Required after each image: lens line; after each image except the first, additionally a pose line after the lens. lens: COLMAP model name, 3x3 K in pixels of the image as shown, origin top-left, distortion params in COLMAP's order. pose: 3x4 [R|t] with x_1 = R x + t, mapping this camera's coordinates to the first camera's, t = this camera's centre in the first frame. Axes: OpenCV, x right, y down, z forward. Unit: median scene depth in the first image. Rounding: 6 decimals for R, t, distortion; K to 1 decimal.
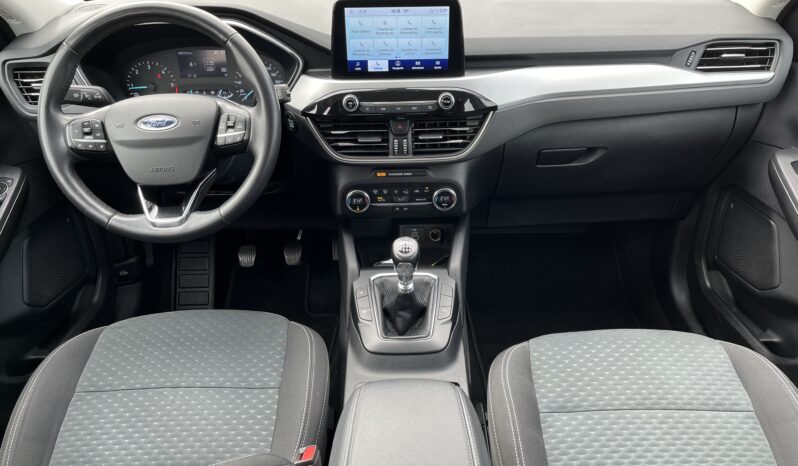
lens RADIAL K [[610.6, 0, 388.3], [0, 610.6, 235.7], [0, 0, 1]] dist [0.041530, -0.107160]
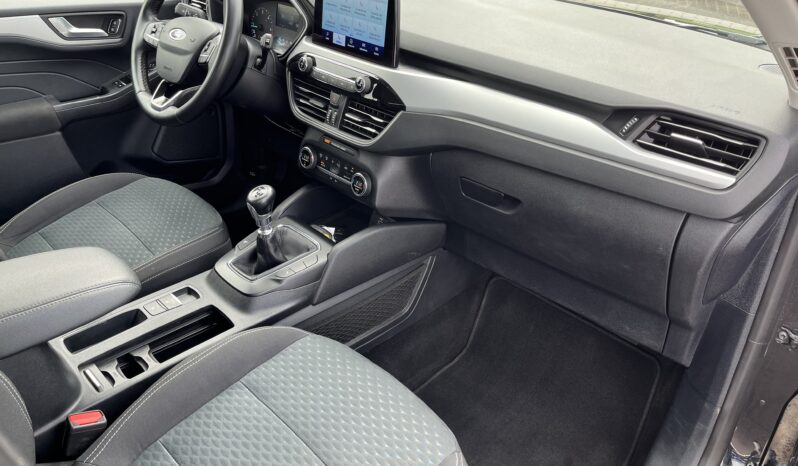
lens RADIAL K [[596.0, 0, 399.0], [0, 596.0, 233.0], [0, 0, 1]] dist [-0.009723, -0.002439]
pose [[0.698896, 0.406109, -0.588744, 0.791541], [-0.440110, 0.893056, 0.093566, -0.115089], [0.563779, 0.193719, 0.802886, 0.278357]]
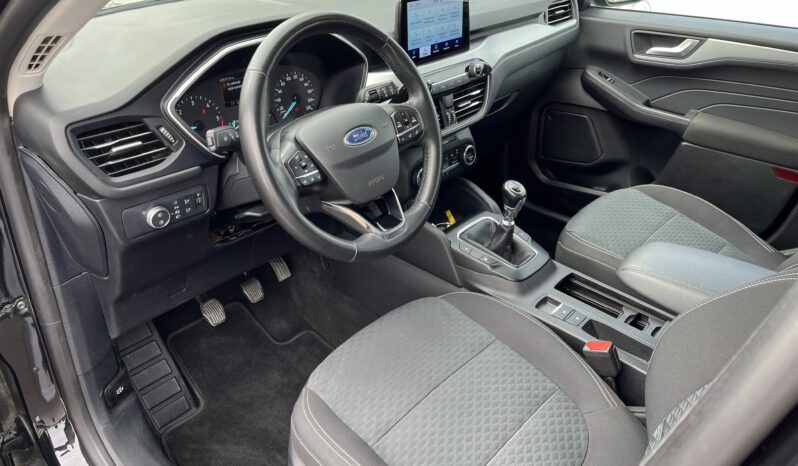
lens RADIAL K [[596.0, 0, 399.0], [0, 596.0, 233.0], [0, 0, 1]] dist [-0.009723, -0.002439]
pose [[0.656746, -0.350722, 0.667592, -0.874182], [0.366983, 0.922012, 0.123362, -0.119607], [-0.658793, 0.163977, 0.734236, 0.276406]]
